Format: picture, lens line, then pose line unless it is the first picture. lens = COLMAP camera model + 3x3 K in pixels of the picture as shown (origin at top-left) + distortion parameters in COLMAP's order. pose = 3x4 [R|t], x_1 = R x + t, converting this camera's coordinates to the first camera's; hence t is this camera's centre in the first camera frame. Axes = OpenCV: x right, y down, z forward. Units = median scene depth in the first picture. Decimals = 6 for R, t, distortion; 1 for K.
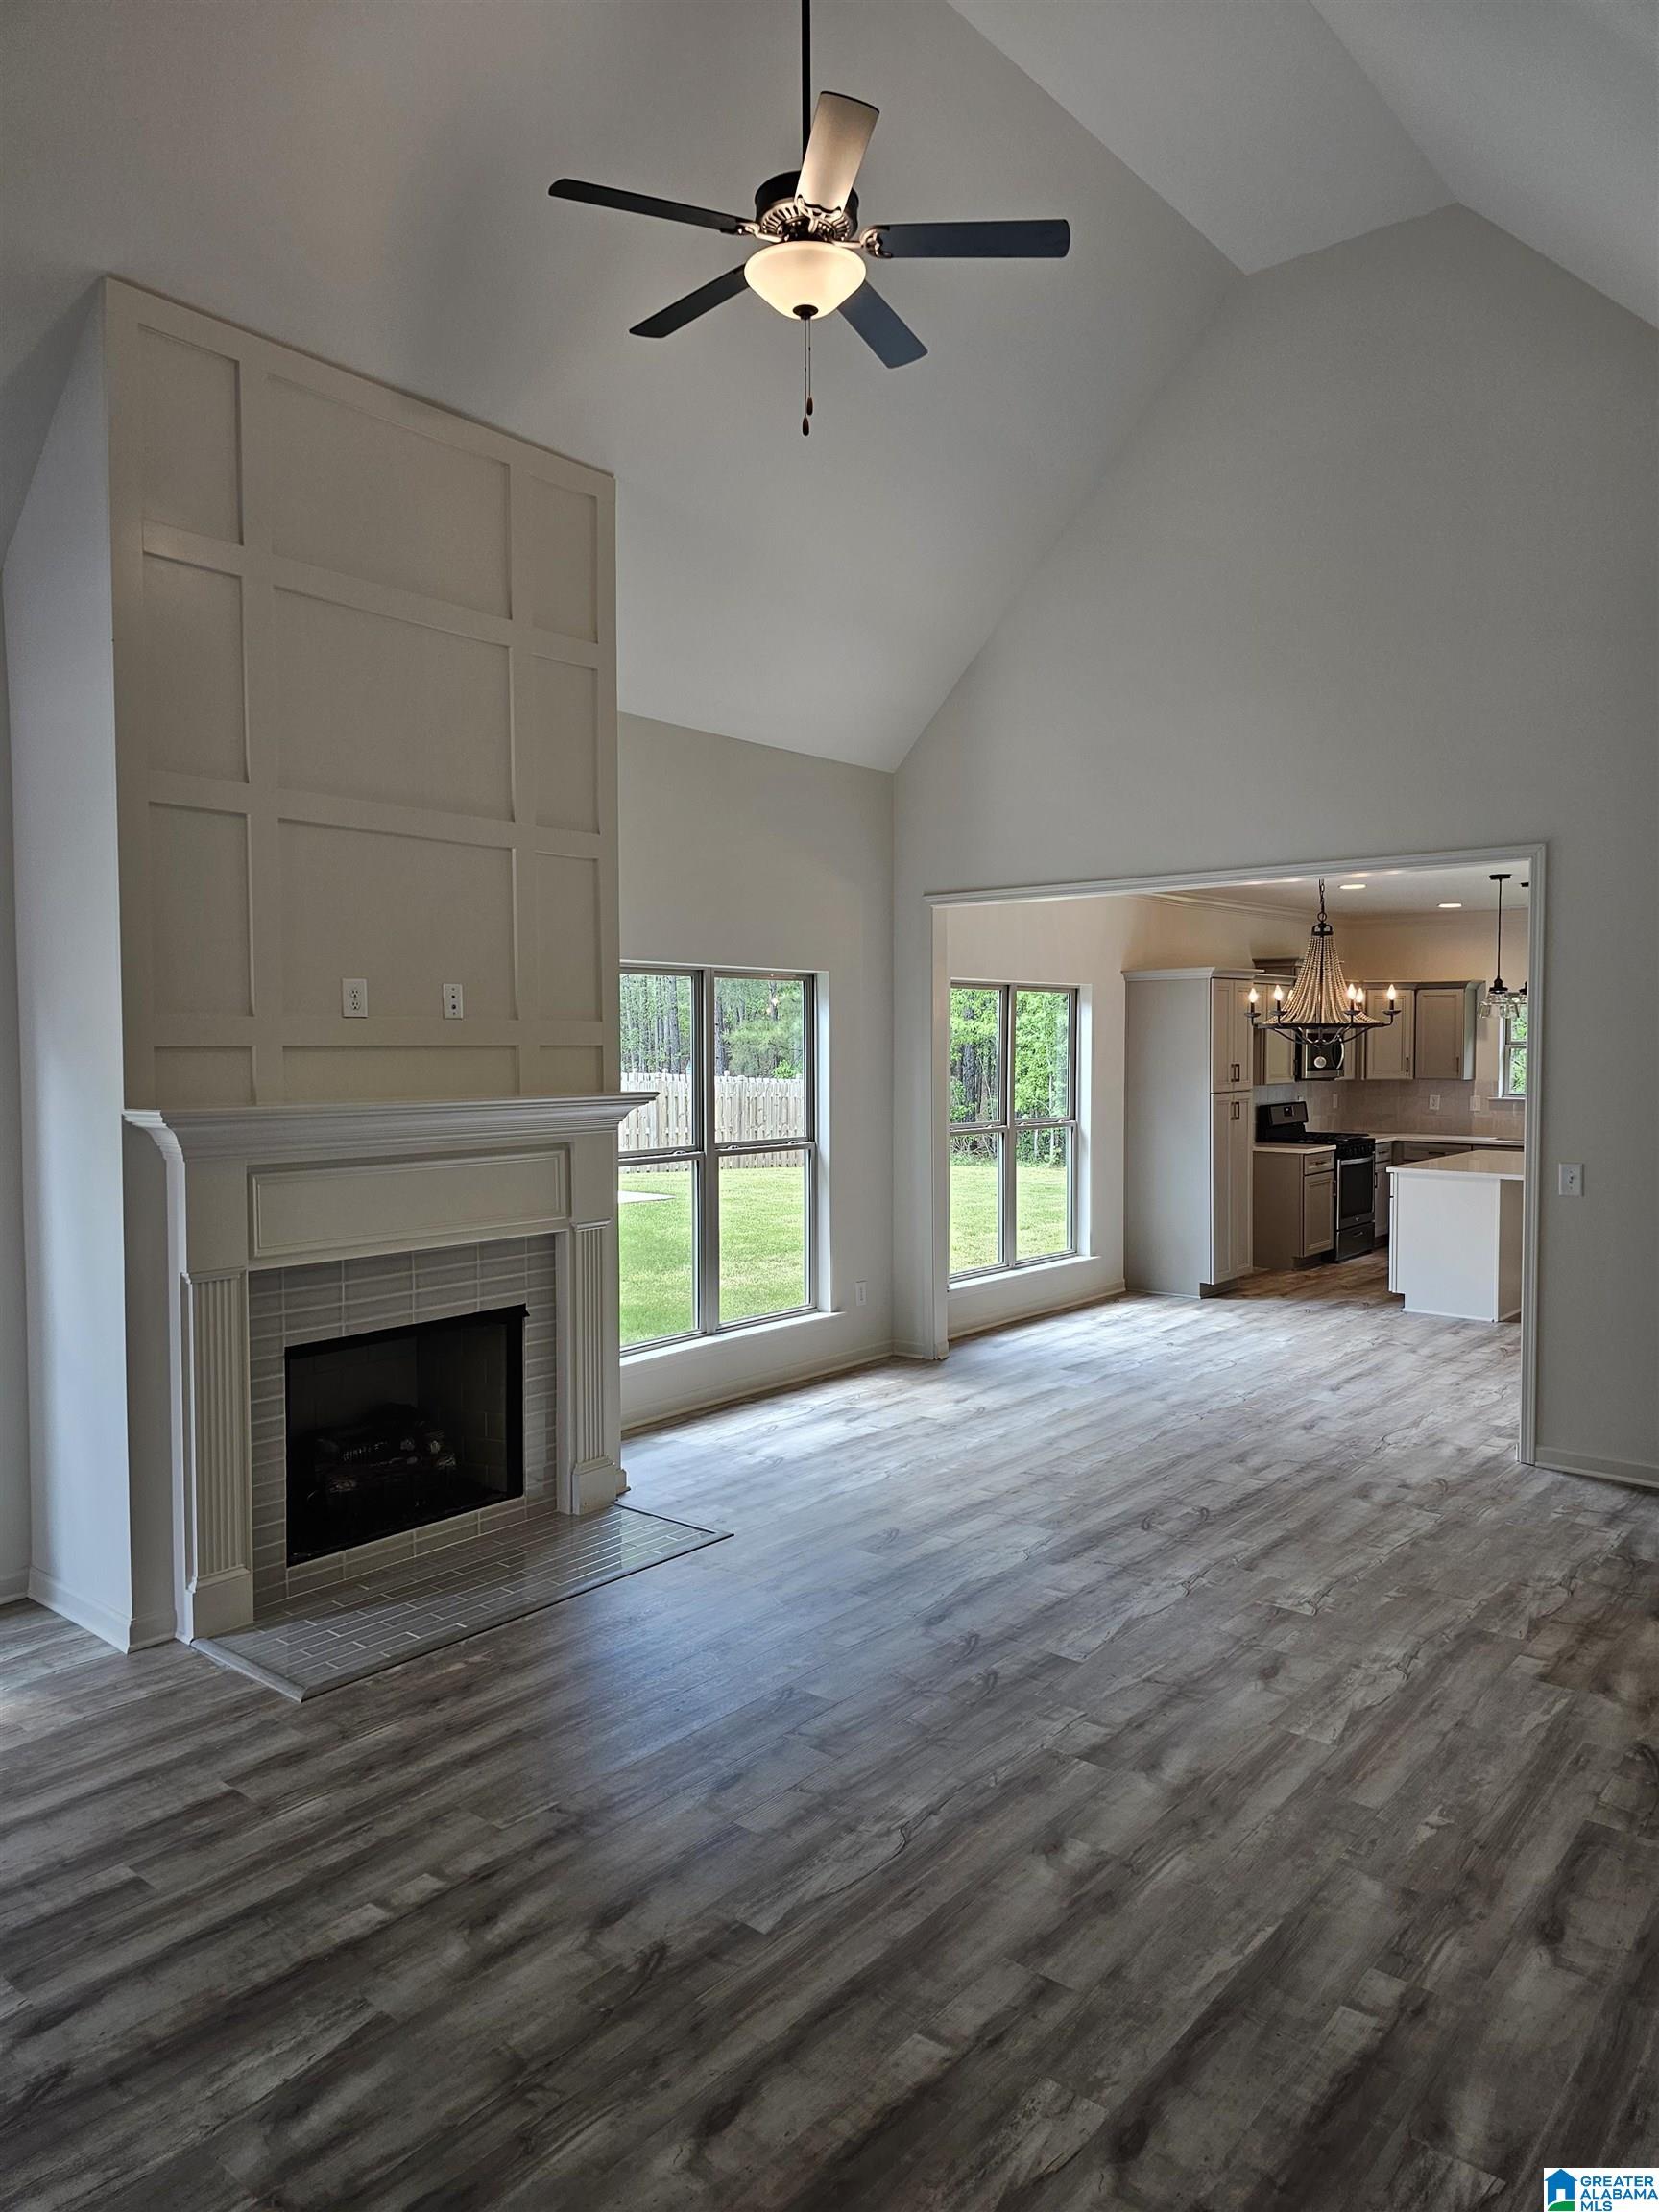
lens RADIAL K [[1476.9, 0, 817.3], [0, 1476.9, 1098.3], [0, 0, 1]] dist [0.075889, -0.067222]
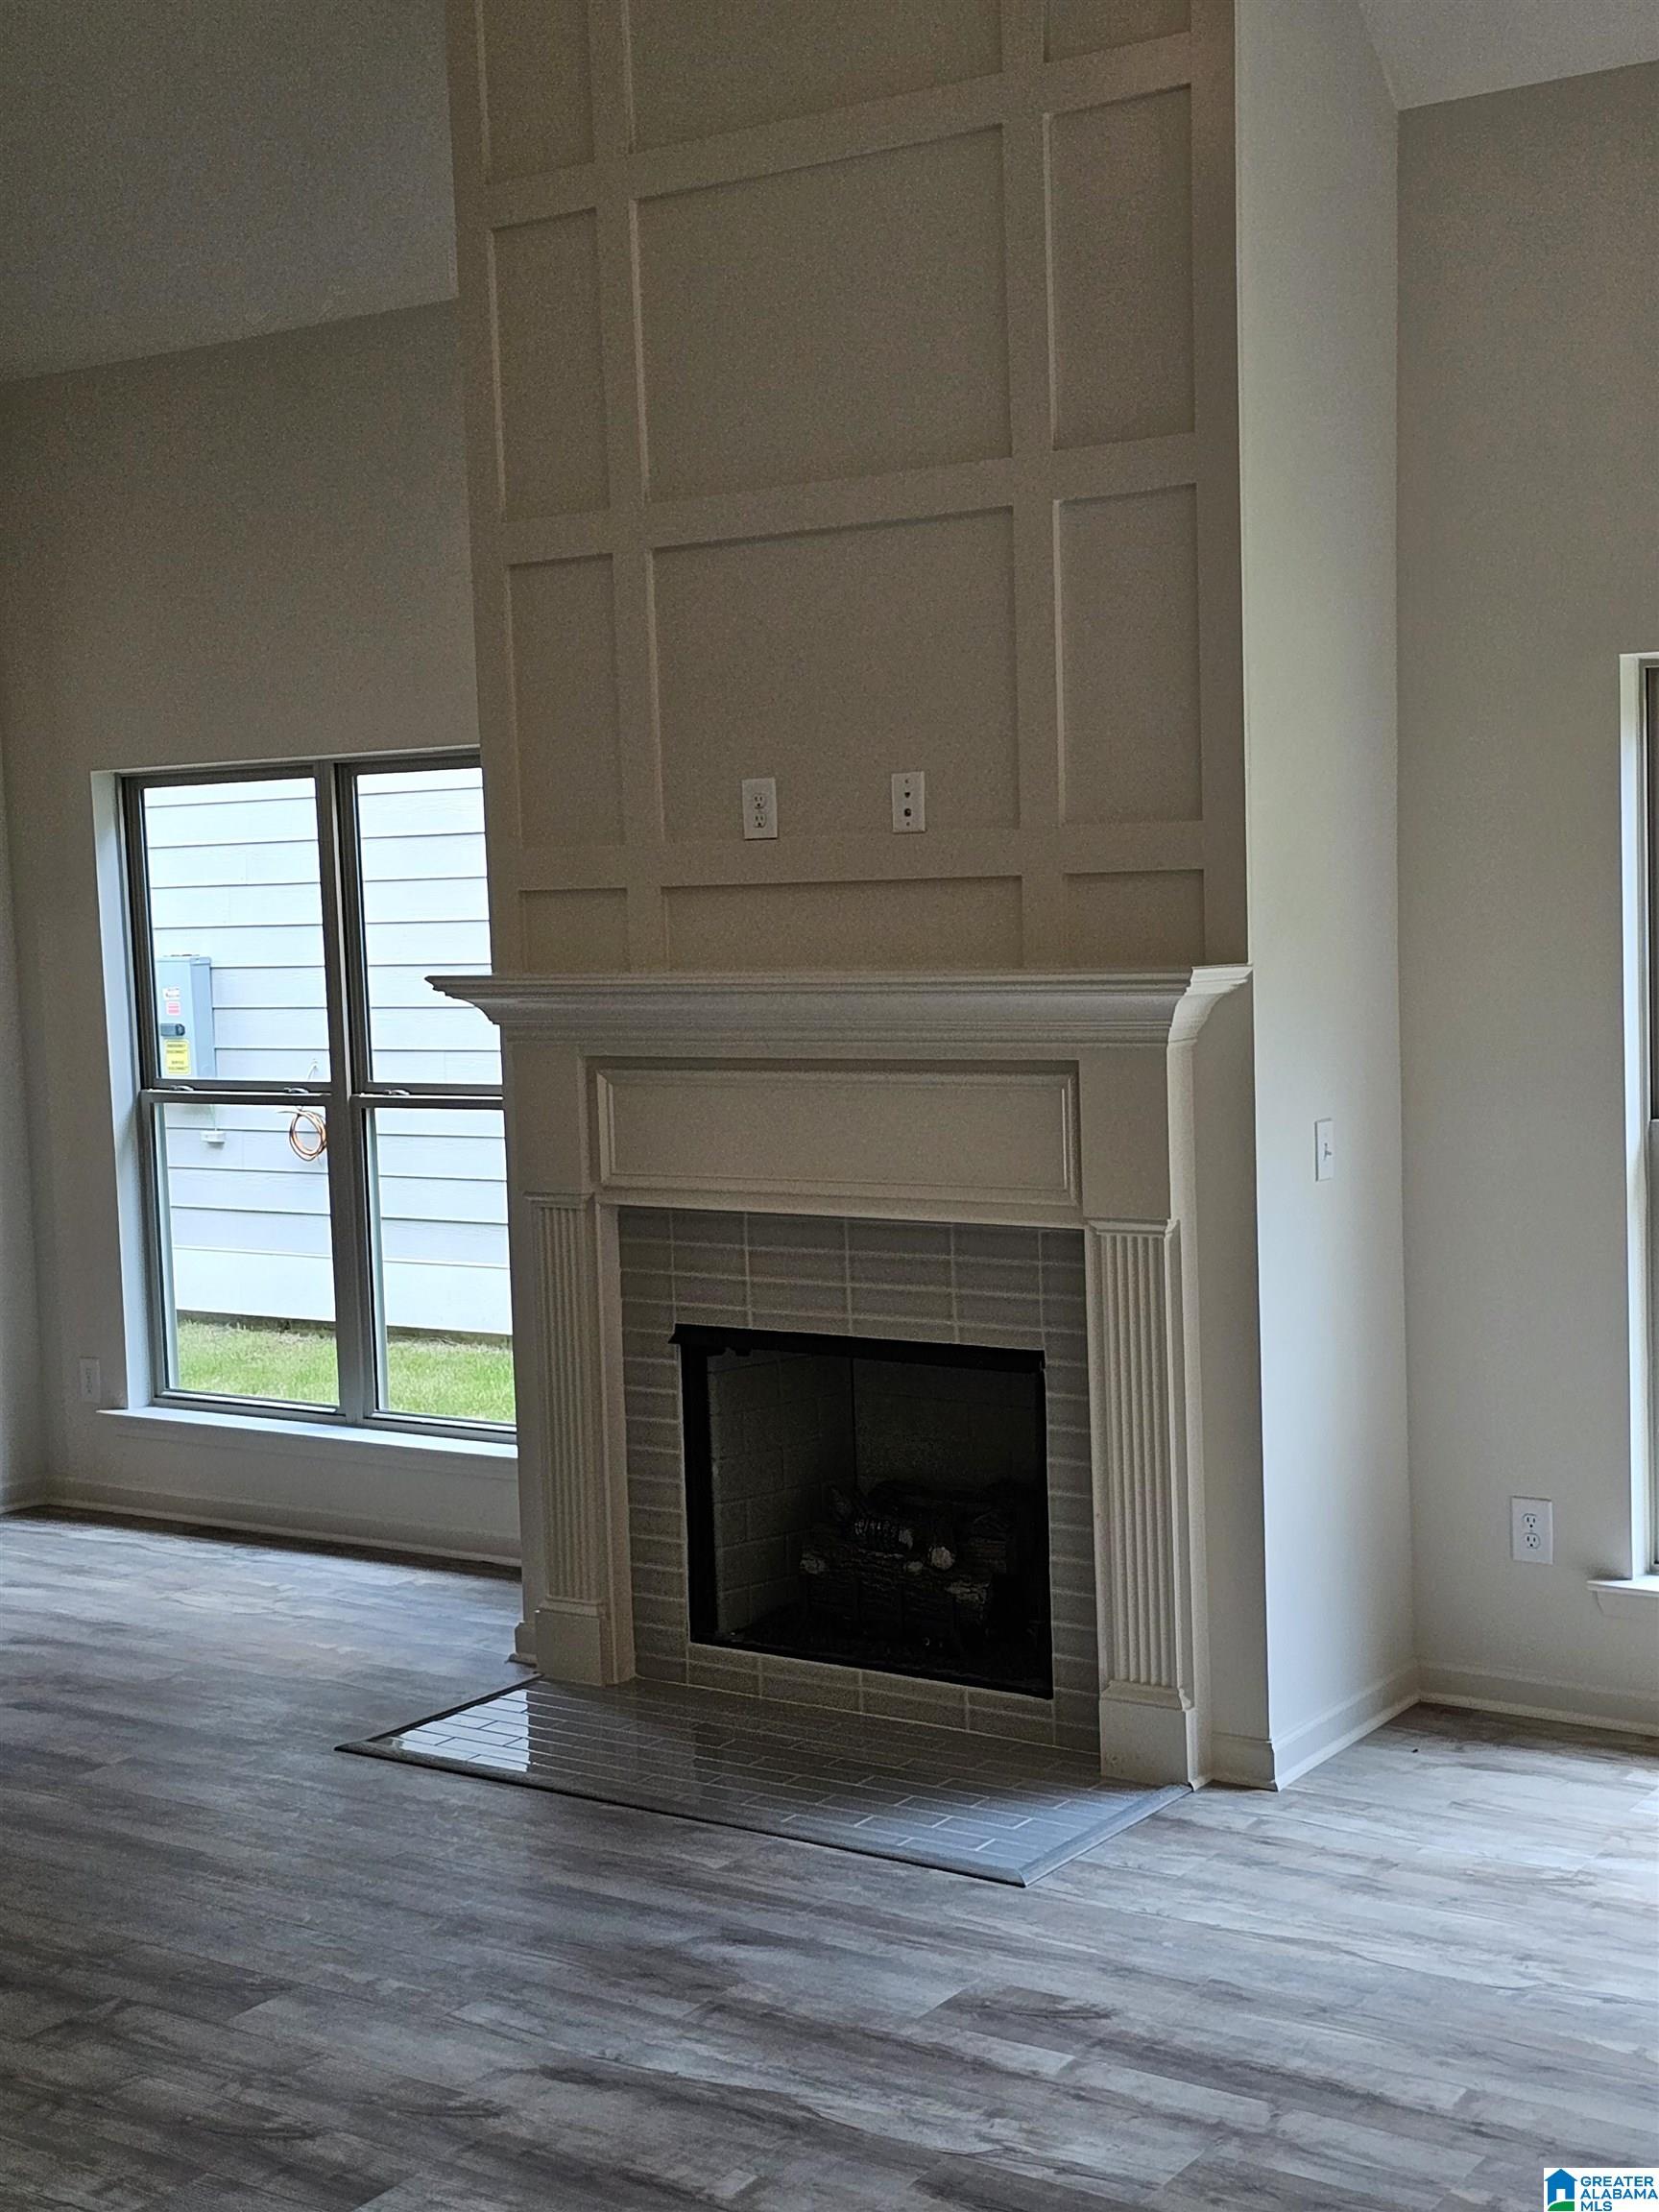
lens RADIAL K [[2881.3, 0, 838.6], [0, 2881.3, 1110.9], [0, 0, 1]] dist [0.215158, -0.487967]
pose [[0.084264, 0.080868, -0.993157, 1.009634], [-0.005613, 0.996724, 0.080683, -0.041317], [0.996428, -0.001225, 0.084442, 1.002143]]
